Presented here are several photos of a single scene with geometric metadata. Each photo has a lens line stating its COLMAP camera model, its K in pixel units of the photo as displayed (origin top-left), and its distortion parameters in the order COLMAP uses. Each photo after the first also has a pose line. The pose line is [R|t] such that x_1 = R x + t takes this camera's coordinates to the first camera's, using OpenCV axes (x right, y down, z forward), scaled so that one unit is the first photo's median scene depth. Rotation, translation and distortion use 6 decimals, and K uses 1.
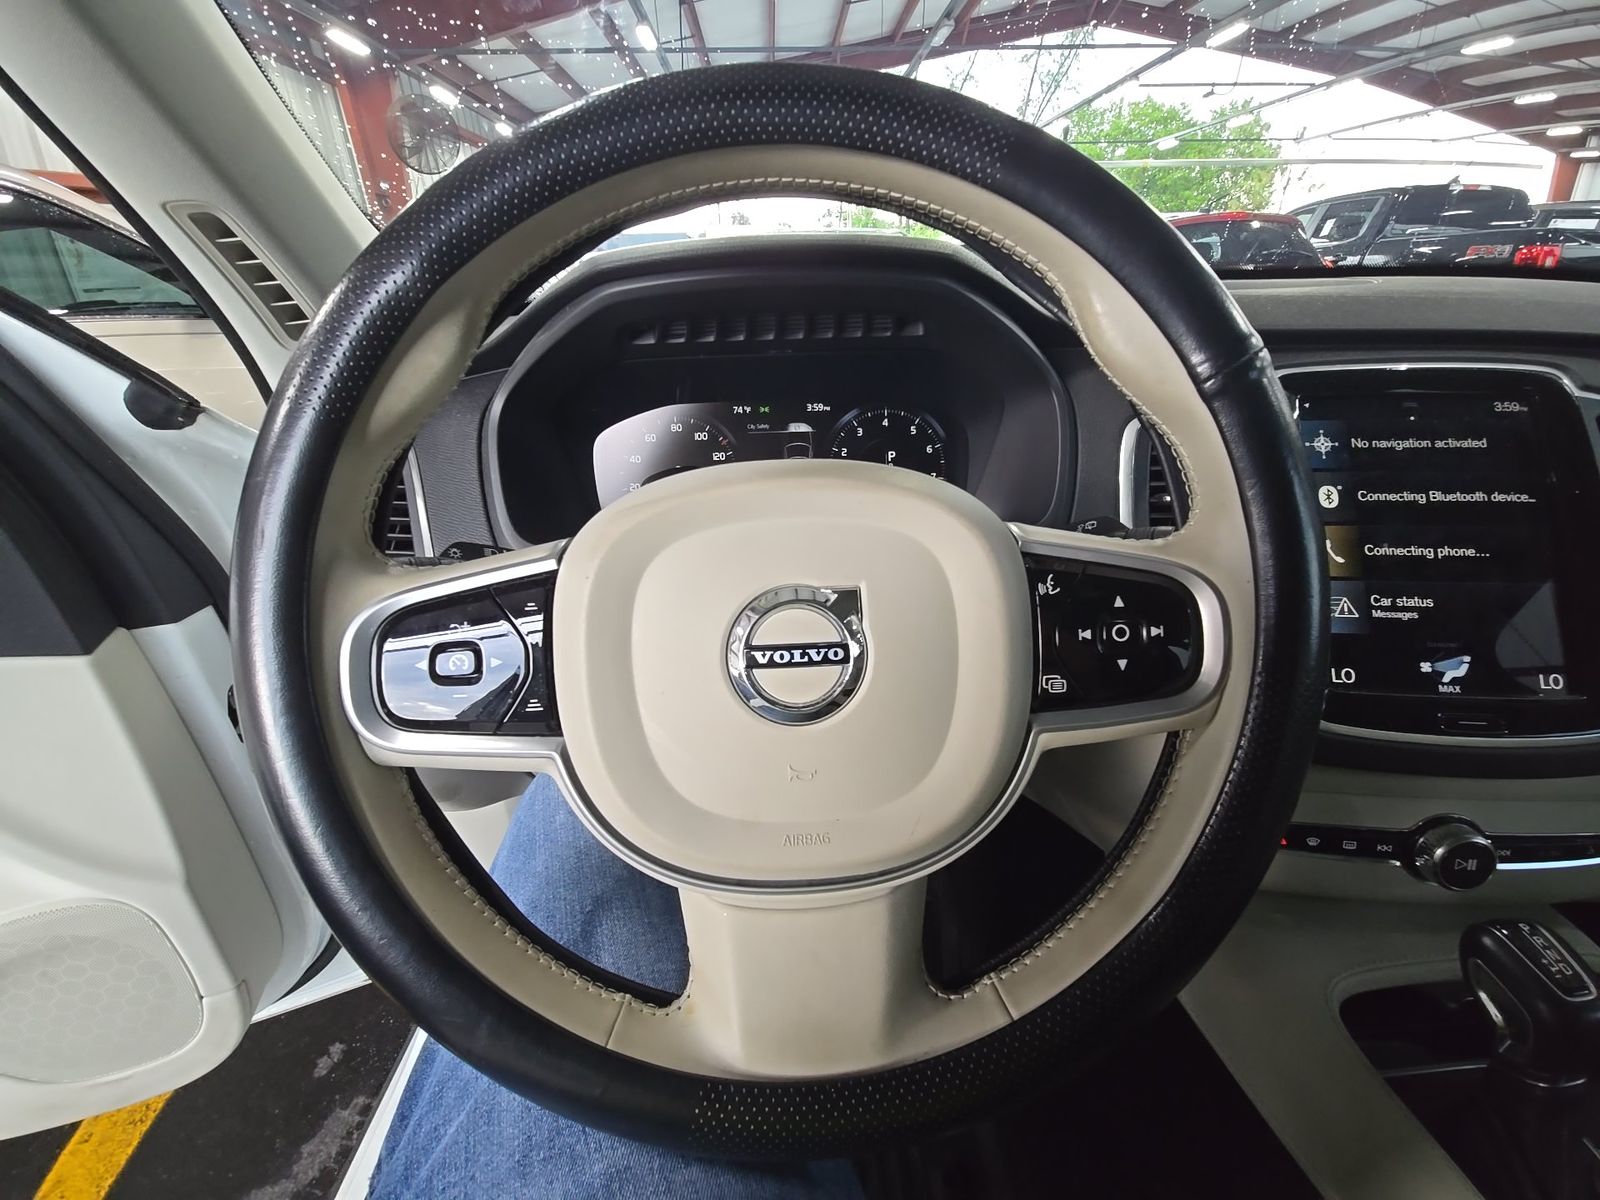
lens RADIAL K [[629.8, 0, 800.0], [0, 629.8, 600.0], [0, 0, 1]] dist [0.022681, -0.012225]
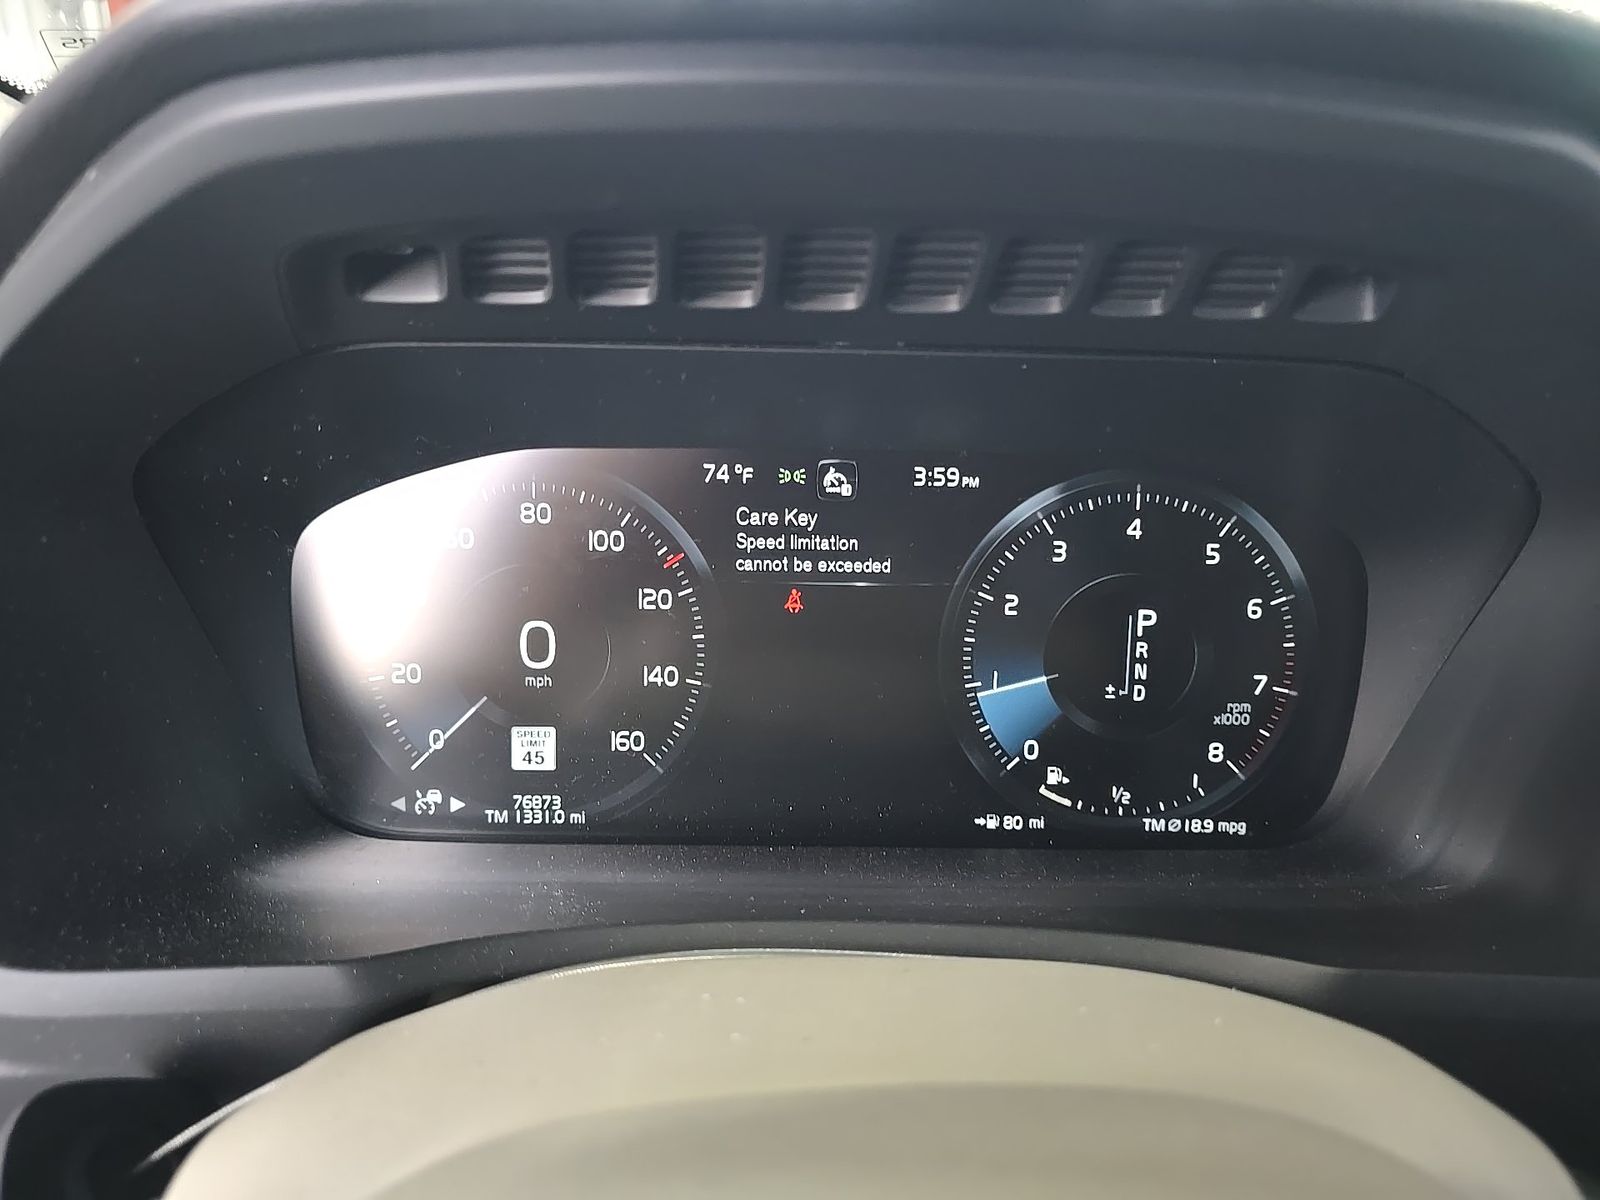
lens RADIAL K [[1073.0, 0, 800.0], [0, 1073.0, 600.0], [0, 0, 1]] dist [-0.005663, -0.002275]
pose [[0.998692, 0.051133, -0.000200, -0.057531], [-0.051045, 0.996712, -0.062927, -0.234730], [-0.003018, 0.062855, 0.998018, 0.492670]]
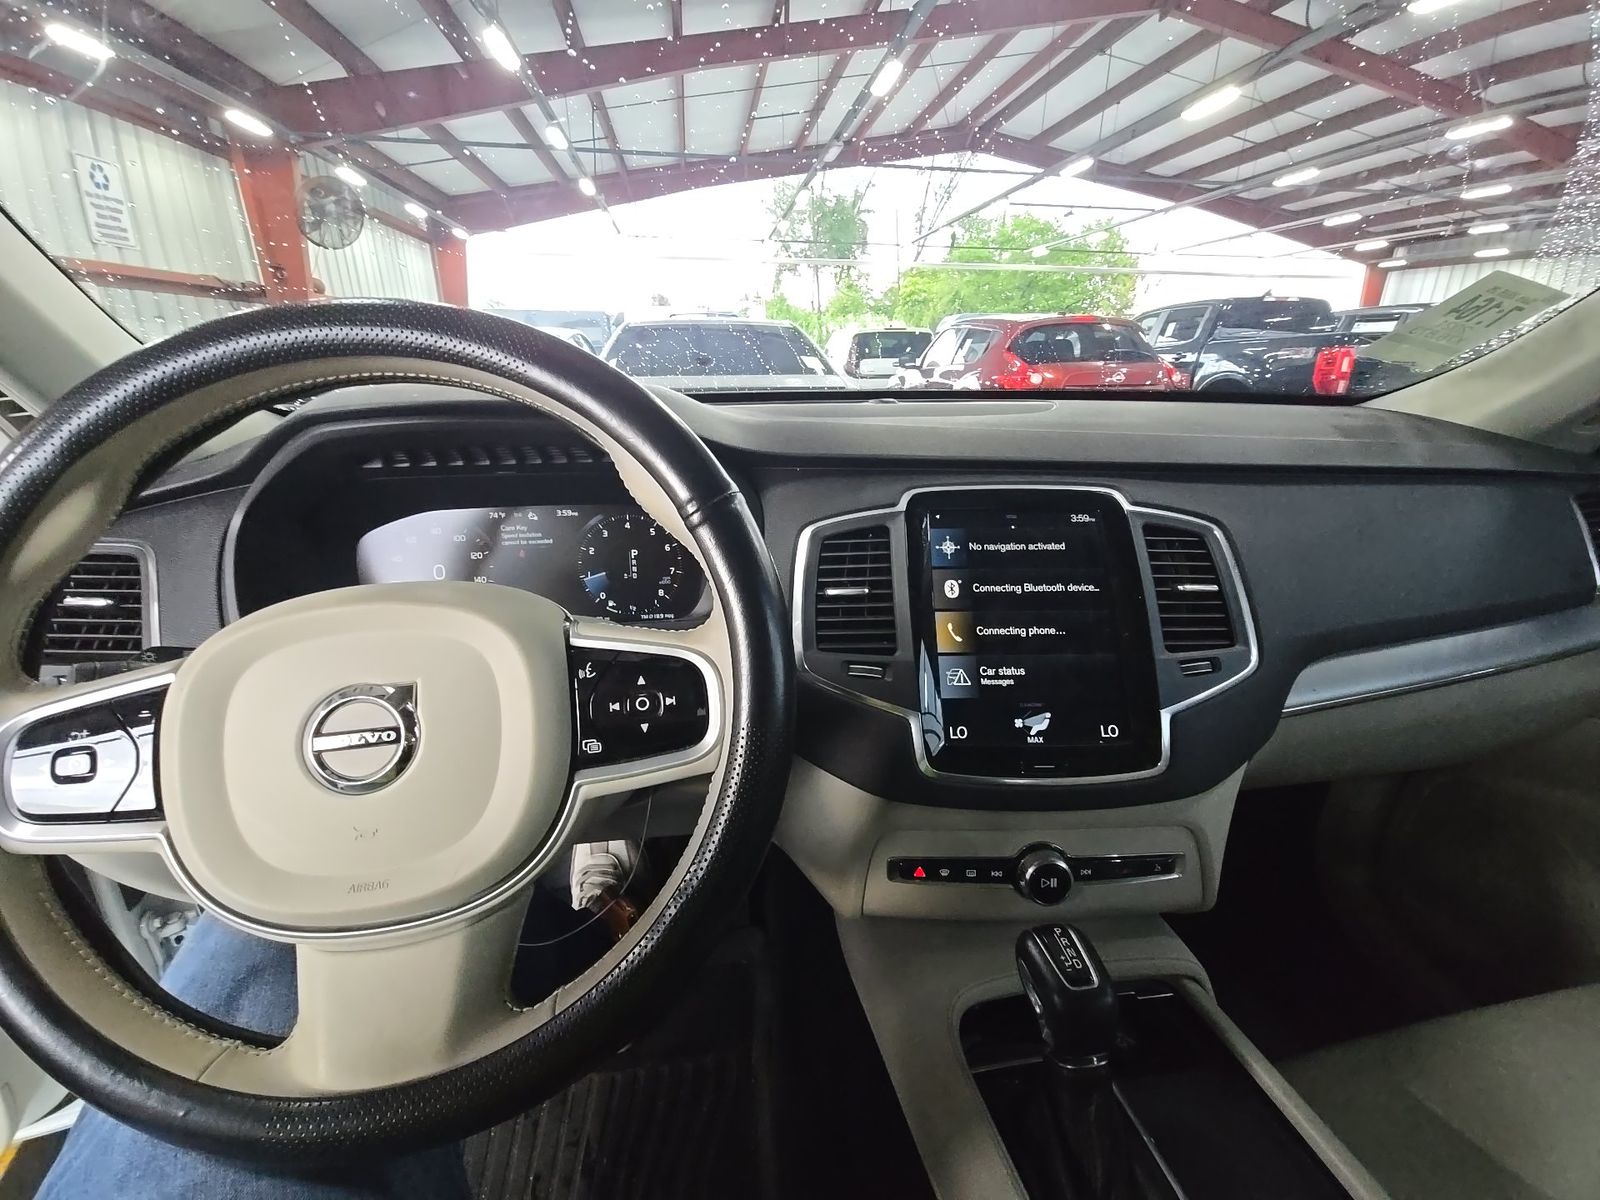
lens RADIAL K [[641.1, 0, 800.0], [0, 641.1, 600.0], [0, 0, 1]] dist [0.022527, -0.012138]
pose [[0.993795, -0.017410, 0.109858, 0.382932], [0.029102, 0.993968, -0.105742, -0.013910], [-0.107355, 0.108283, 0.988306, -0.220813]]
